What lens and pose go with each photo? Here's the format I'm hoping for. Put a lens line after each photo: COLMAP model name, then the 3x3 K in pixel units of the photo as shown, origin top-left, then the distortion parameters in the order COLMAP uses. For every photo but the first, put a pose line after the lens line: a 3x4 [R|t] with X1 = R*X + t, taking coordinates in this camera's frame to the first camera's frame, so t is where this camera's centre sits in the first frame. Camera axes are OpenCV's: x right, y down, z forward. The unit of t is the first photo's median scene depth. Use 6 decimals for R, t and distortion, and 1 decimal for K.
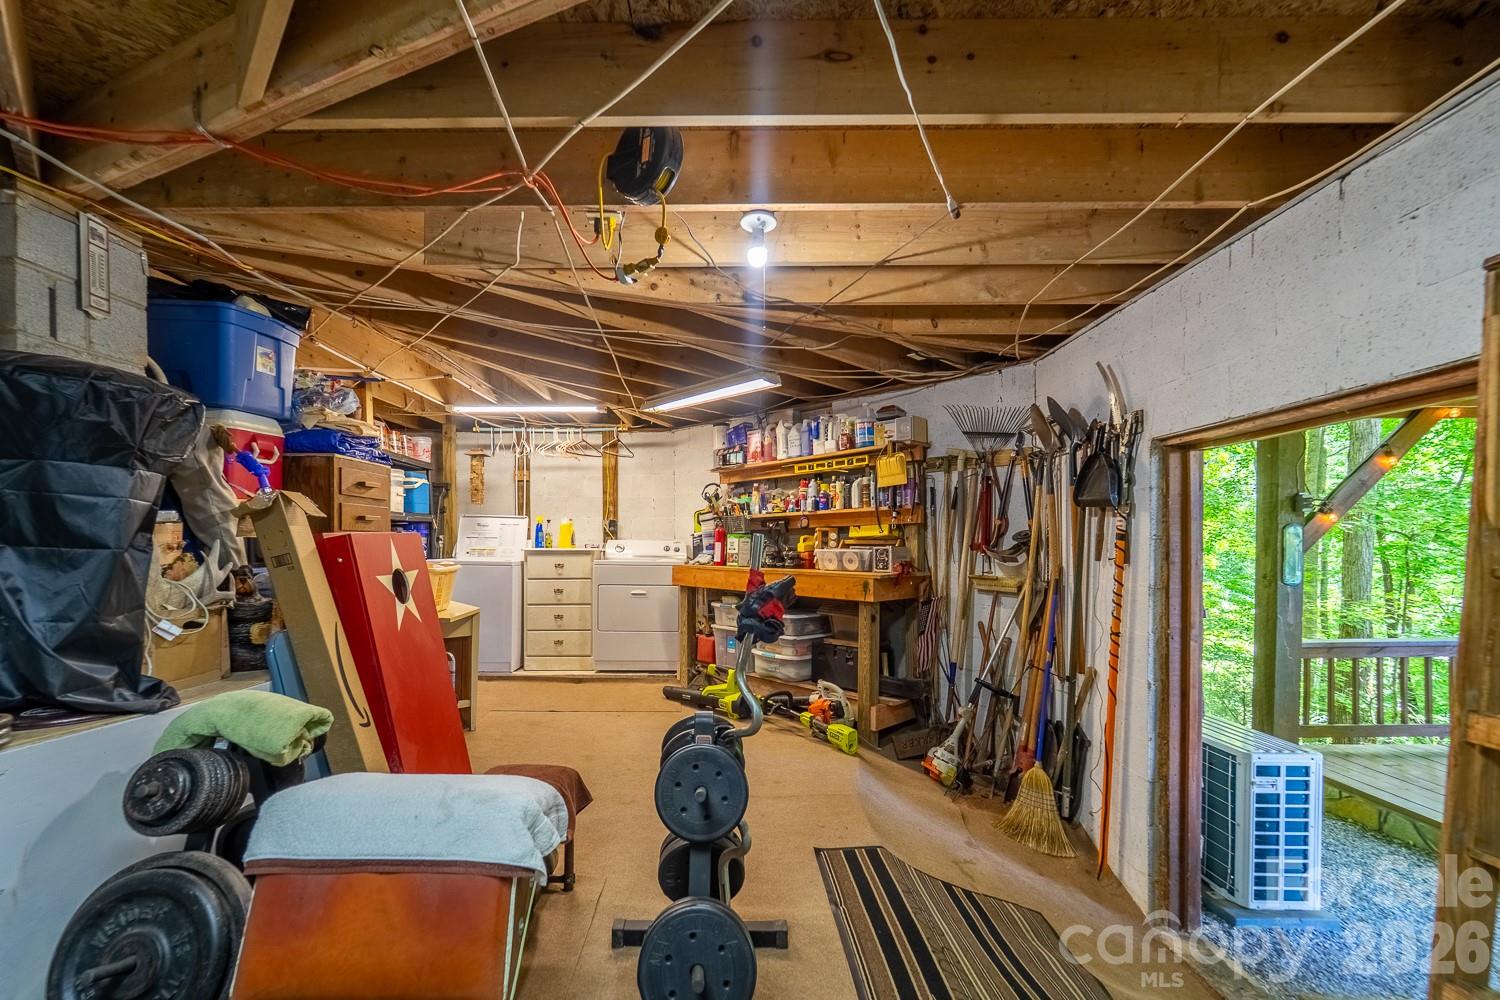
lens RADIAL K [[625.5, 0, 717.3], [0, 625.5, 508.3], [0, 0, 1]] dist [-0.001559, -0.000362]
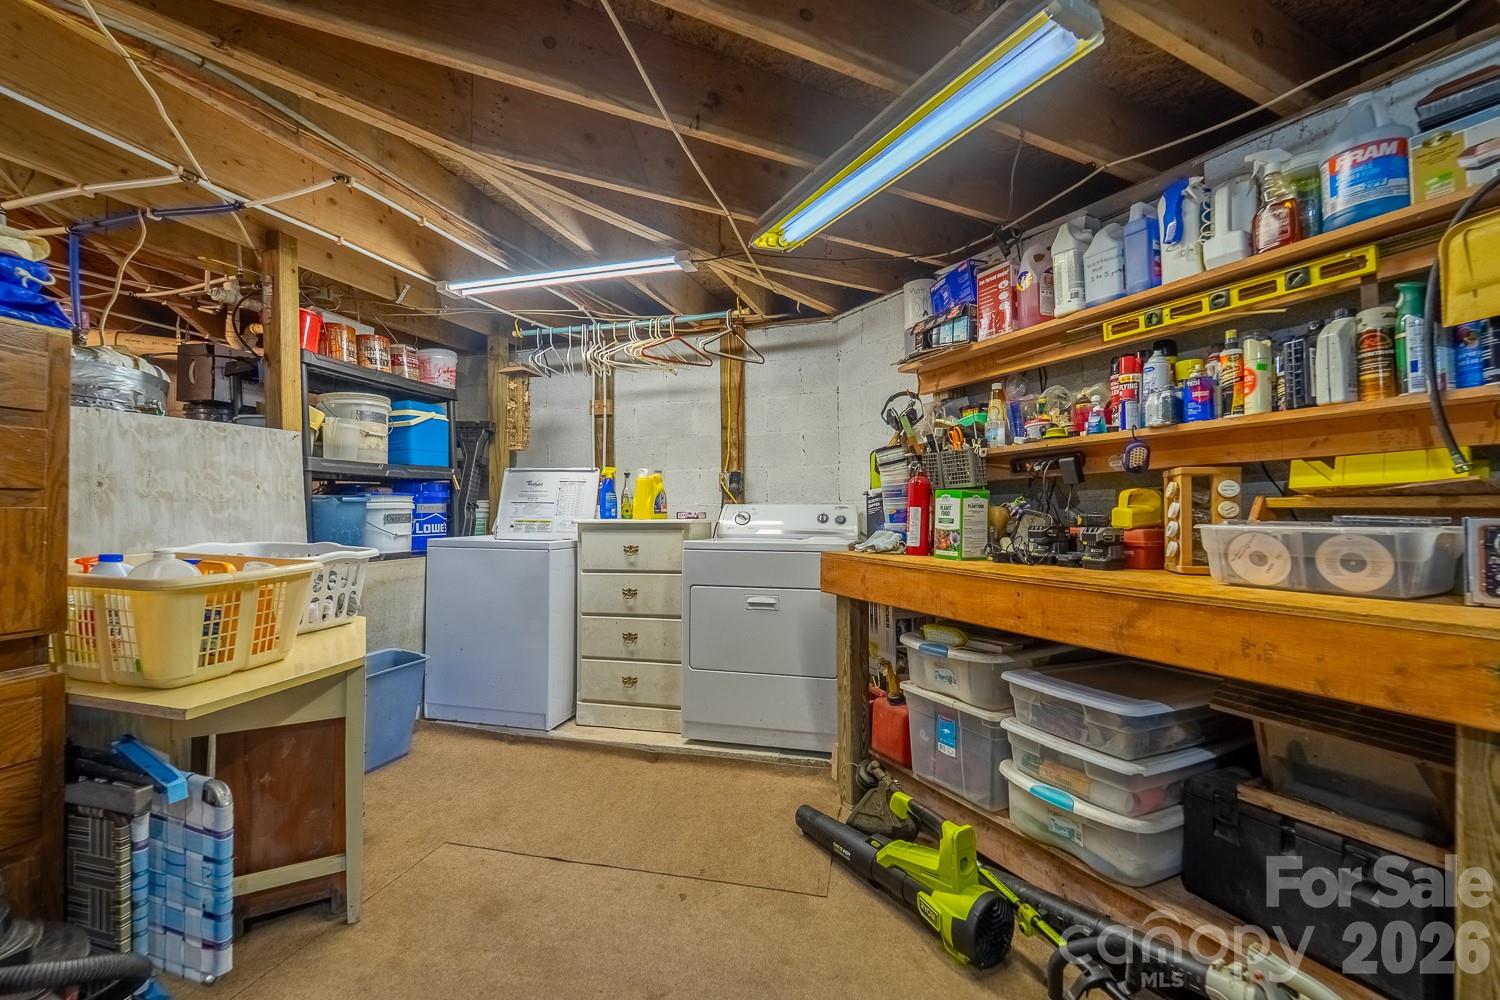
lens RADIAL K [[625.5, 0, 717.3], [0, 625.5, 508.3], [0, 0, 1]] dist [-0.001559, -0.000362]
pose [[0.951270, -0.008453, -0.308242, 0.004880], [0.026145, 0.998236, 0.053312, 0.025634], [0.307247, -0.058773, 0.949813, 0.492506]]
